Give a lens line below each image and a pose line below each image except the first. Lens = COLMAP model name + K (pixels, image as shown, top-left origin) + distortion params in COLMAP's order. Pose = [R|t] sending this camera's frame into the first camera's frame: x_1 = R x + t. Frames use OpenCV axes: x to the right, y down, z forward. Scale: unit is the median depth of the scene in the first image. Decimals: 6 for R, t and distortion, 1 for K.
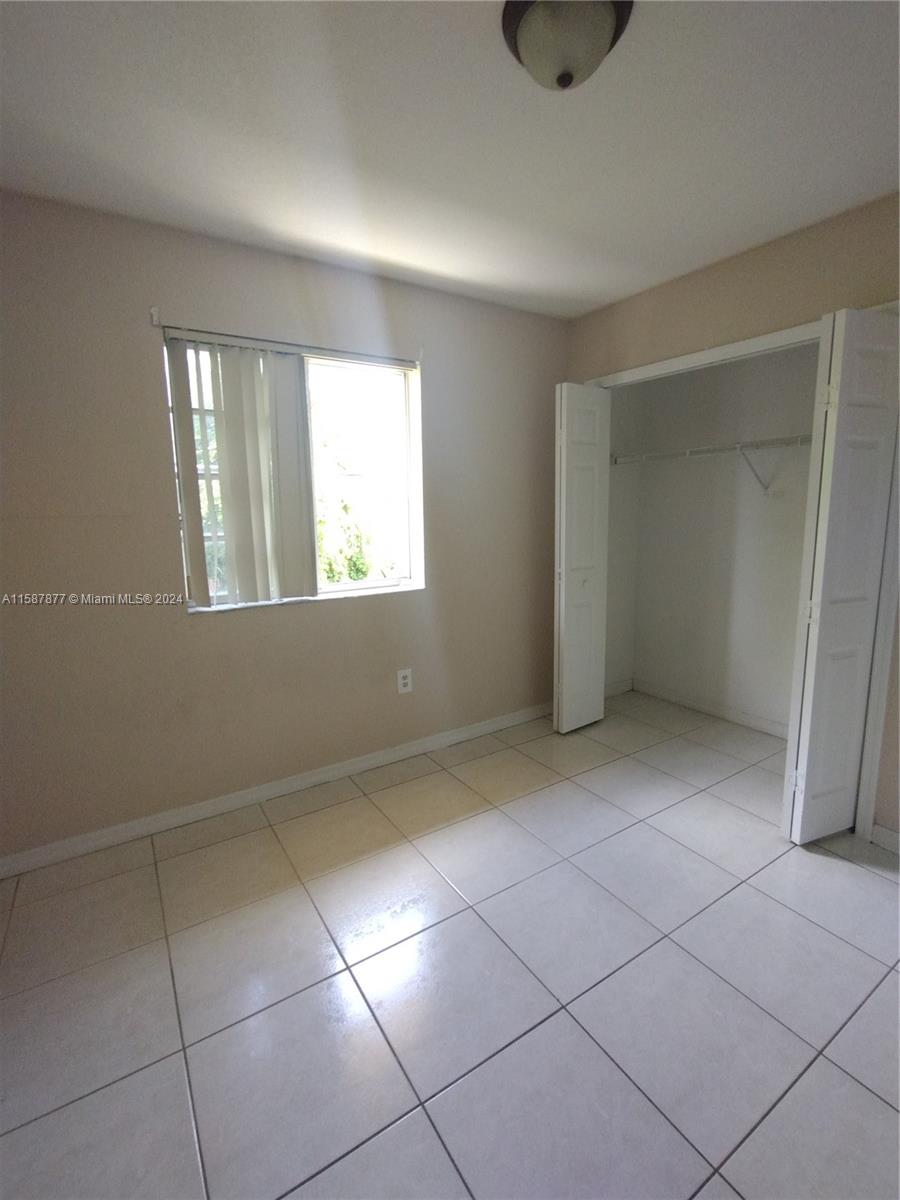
lens RADIAL K [[544.2, 0, 457.0], [0, 544.2, 588.4], [0, 0, 1]] dist [-0.003803, -0.000652]
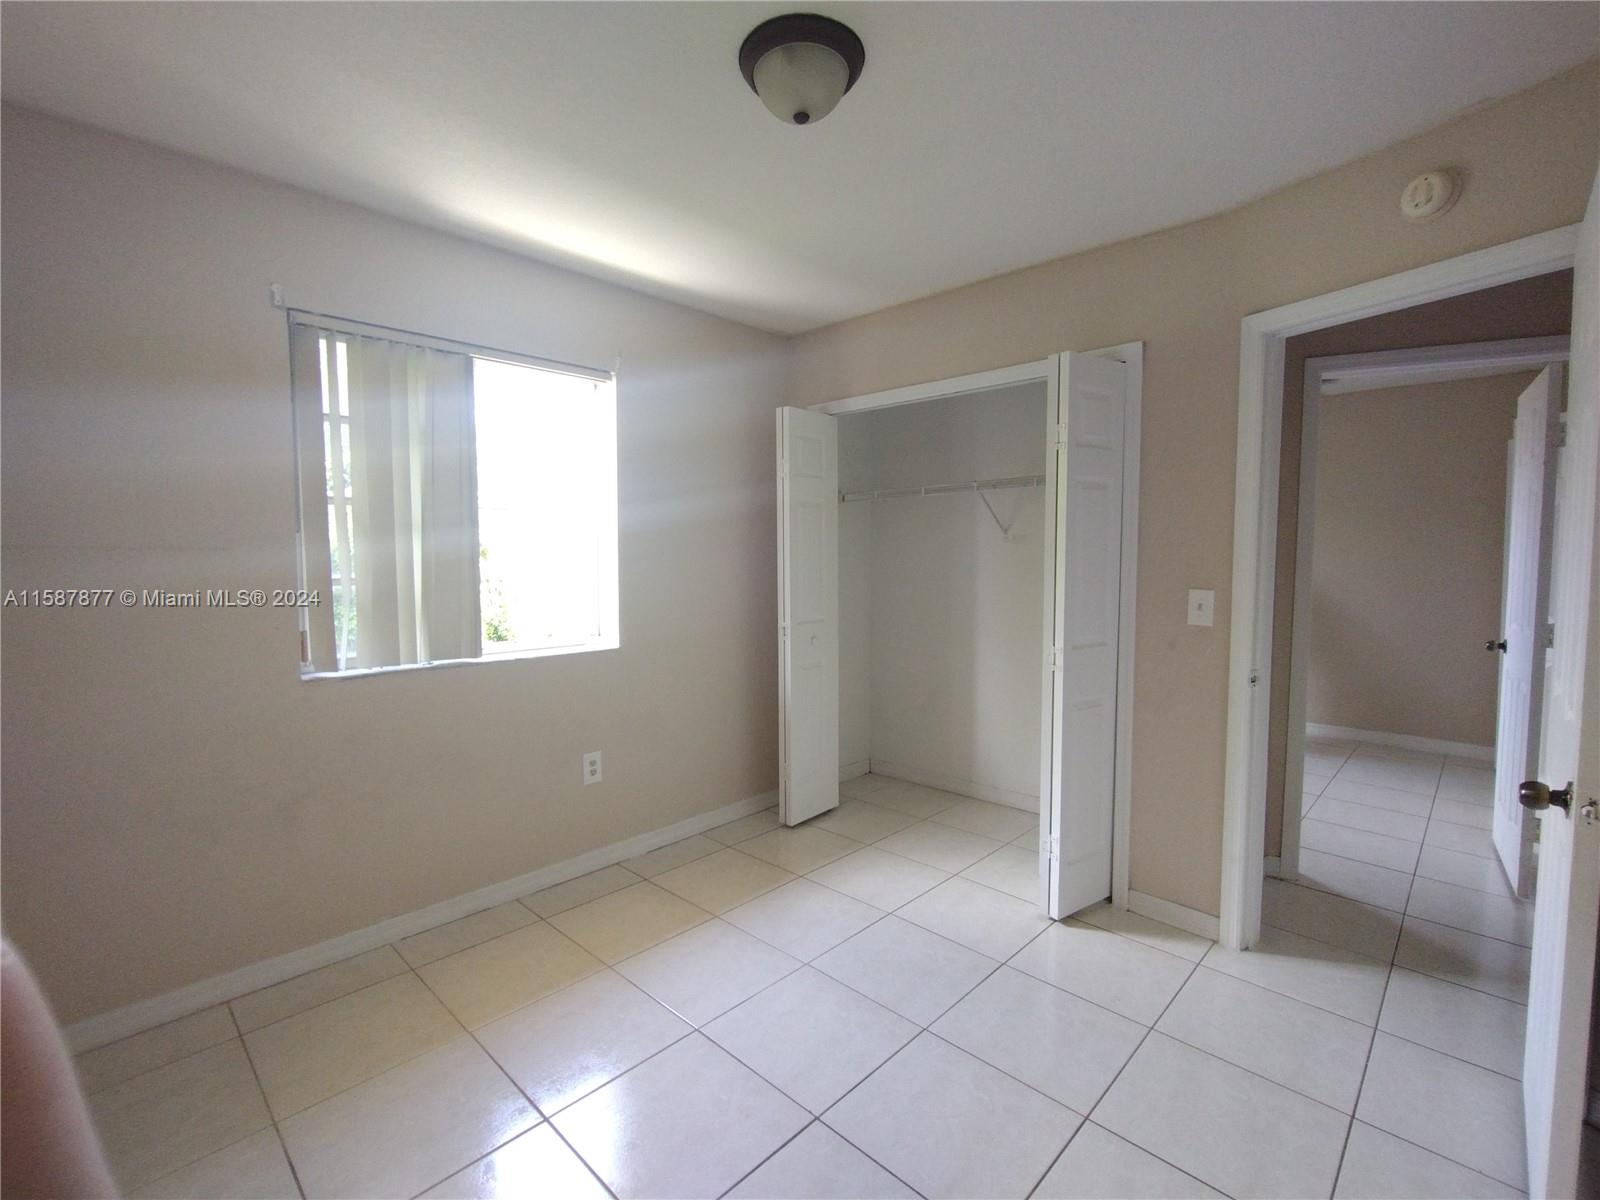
lens RADIAL K [[725.6, 0, 787.3], [0, 725.6, 597.8], [0, 0, 1]] dist [-0.003803, -0.000652]
pose [[0.976611, -0.000945, 0.215012, -0.054488], [0.021327, 0.995485, -0.092493, 0.034921], [-0.213954, 0.094916, 0.972222, -0.102542]]
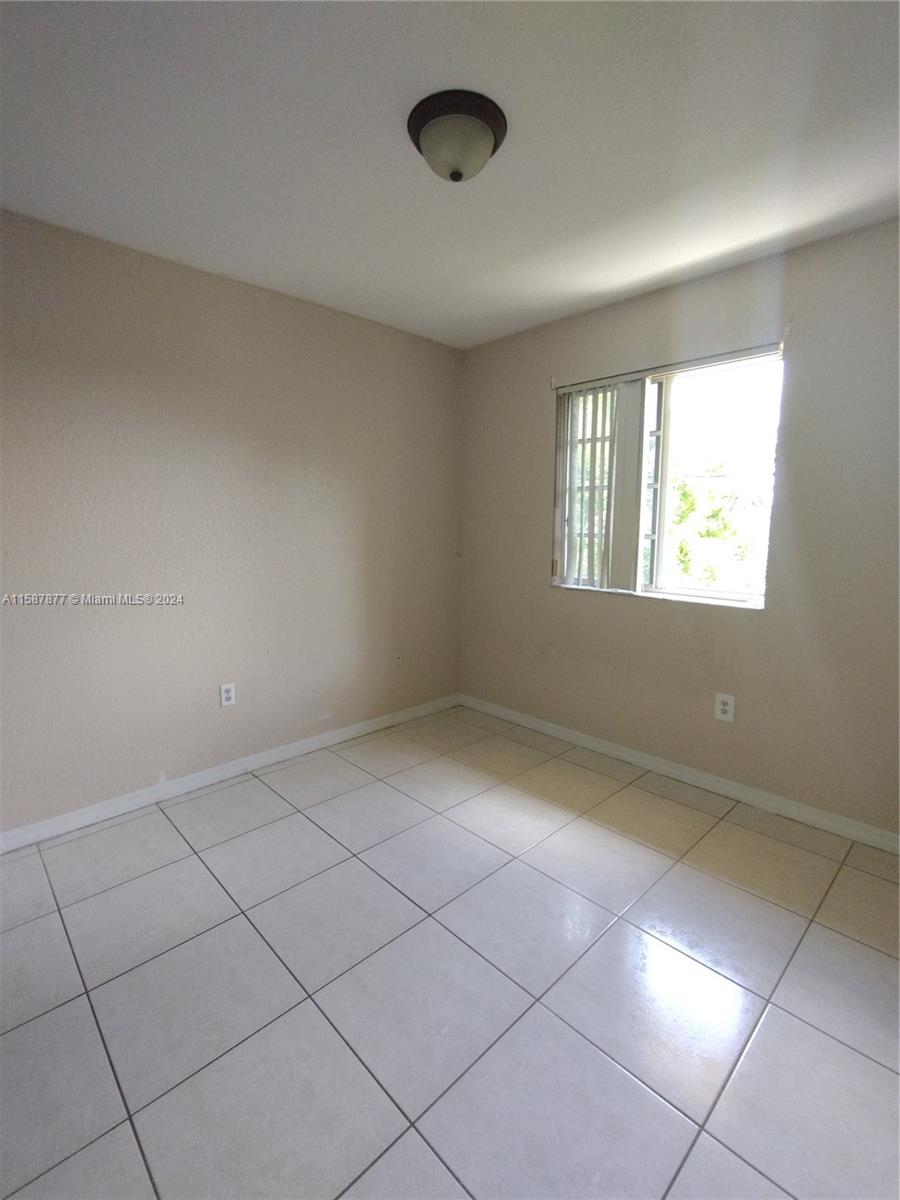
lens RADIAL K [[544.2, 0, 457.0], [0, 544.2, 588.4], [0, 0, 1]] dist [-0.003803, -0.000652]
pose [[0.196407, 0.141566, -0.970249, 0.763187], [-0.158055, 0.981153, 0.111162, -0.060067], [0.967700, 0.131519, 0.215080, 0.413761]]
